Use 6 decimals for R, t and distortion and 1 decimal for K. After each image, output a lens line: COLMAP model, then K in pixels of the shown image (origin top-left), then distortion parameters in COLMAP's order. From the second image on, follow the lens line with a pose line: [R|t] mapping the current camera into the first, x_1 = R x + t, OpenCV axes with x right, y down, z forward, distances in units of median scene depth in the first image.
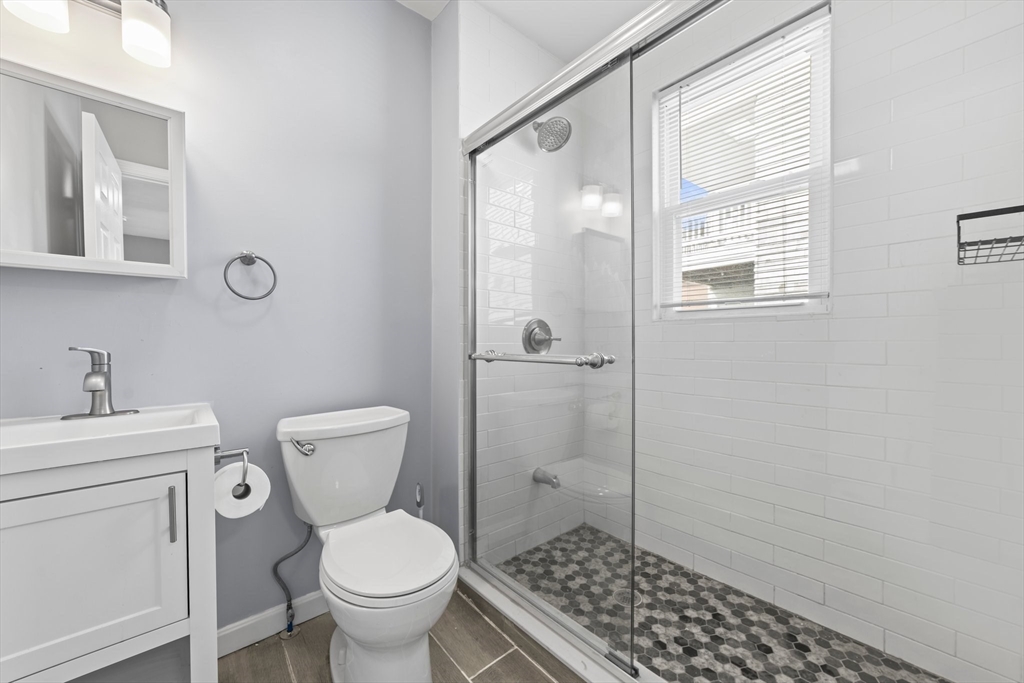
lens RADIAL K [[398.4, 0, 512.4], [0, 398.4, 346.5], [0, 0, 1]] dist [-0.014957, 0.004517]
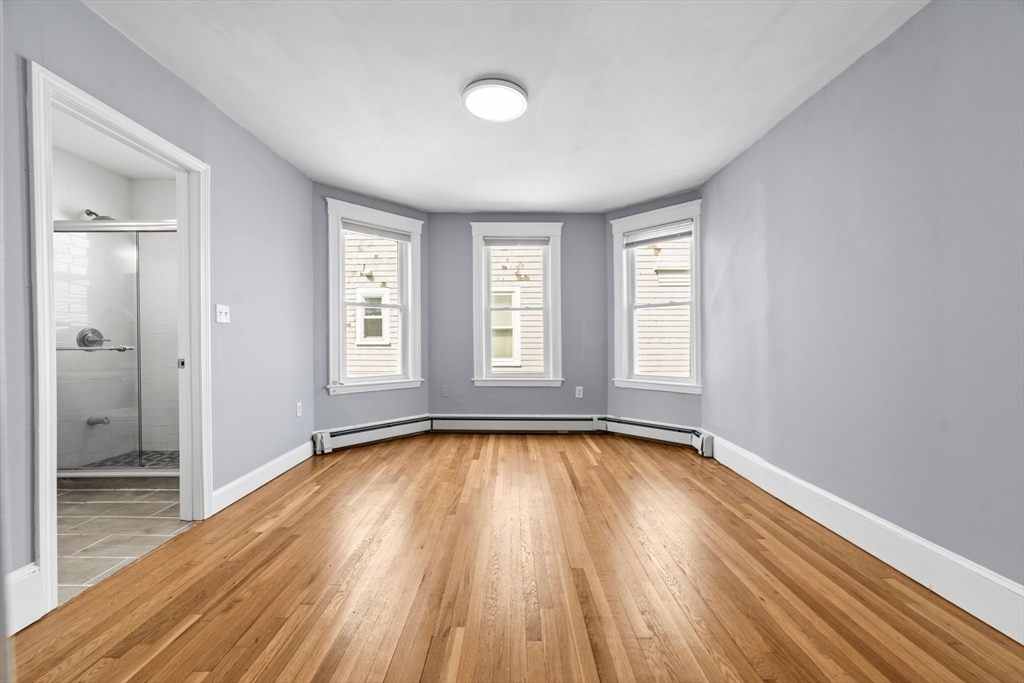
lens RADIAL K [[398.4, 0, 516.1], [0, 398.4, 344.7], [0, 0, 1]] dist [-0.014957, 0.004517]
pose [[0.655619, -0.006668, 0.755063, -0.018206], [0.015820, 0.999863, -0.004907, 0.043176], [-0.754926, 0.015162, 0.655634, -1.661376]]
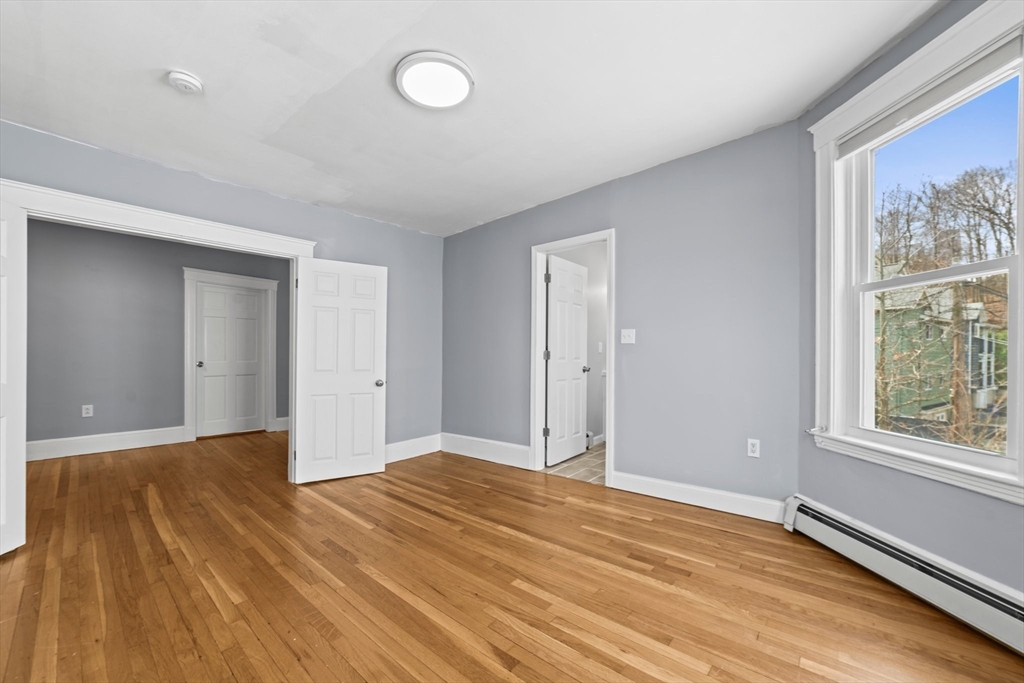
lens RADIAL K [[398.4, 0, 520.3], [0, 398.4, 355.3], [0, 0, 1]] dist [-0.014957, 0.004517]
pose [[0.127230, -0.000923, -0.991873, 2.177812], [-0.012231, 0.999922, -0.002499, 0.001878], [0.991798, 0.012449, 0.127209, -0.597181]]
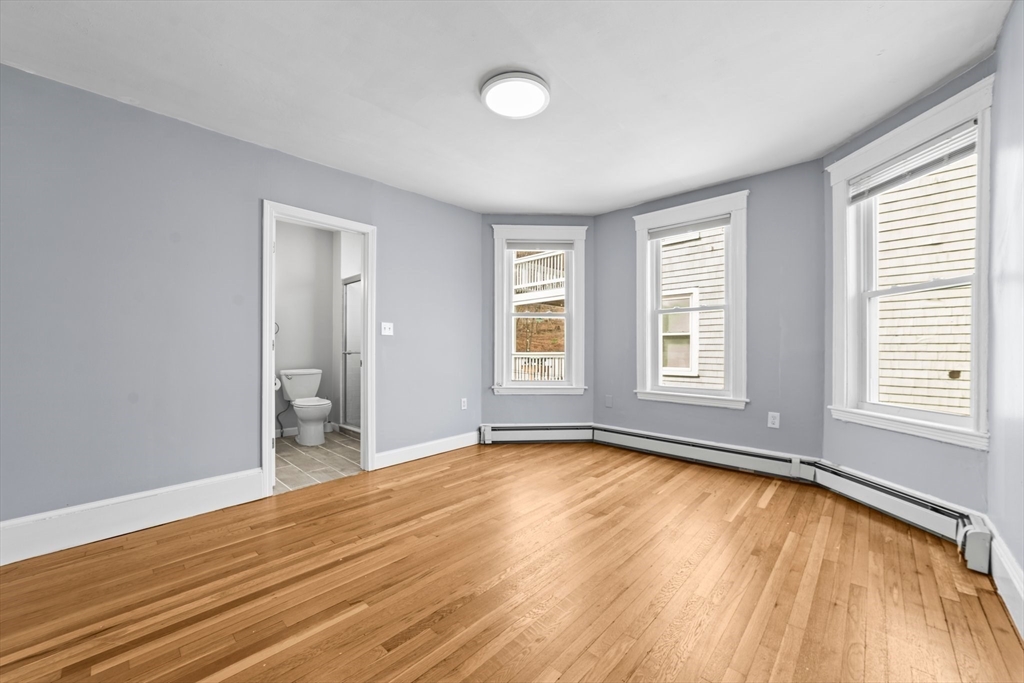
lens RADIAL K [[398.4, 0, 511.3], [0, 398.4, 352.6], [0, 0, 1]] dist [-0.014957, 0.004517]
pose [[0.995878, -0.000473, 0.090703, 0.845265], [0.001300, 0.999958, -0.009061, 0.047534], [-0.090695, 0.009142, 0.995837, -2.007608]]
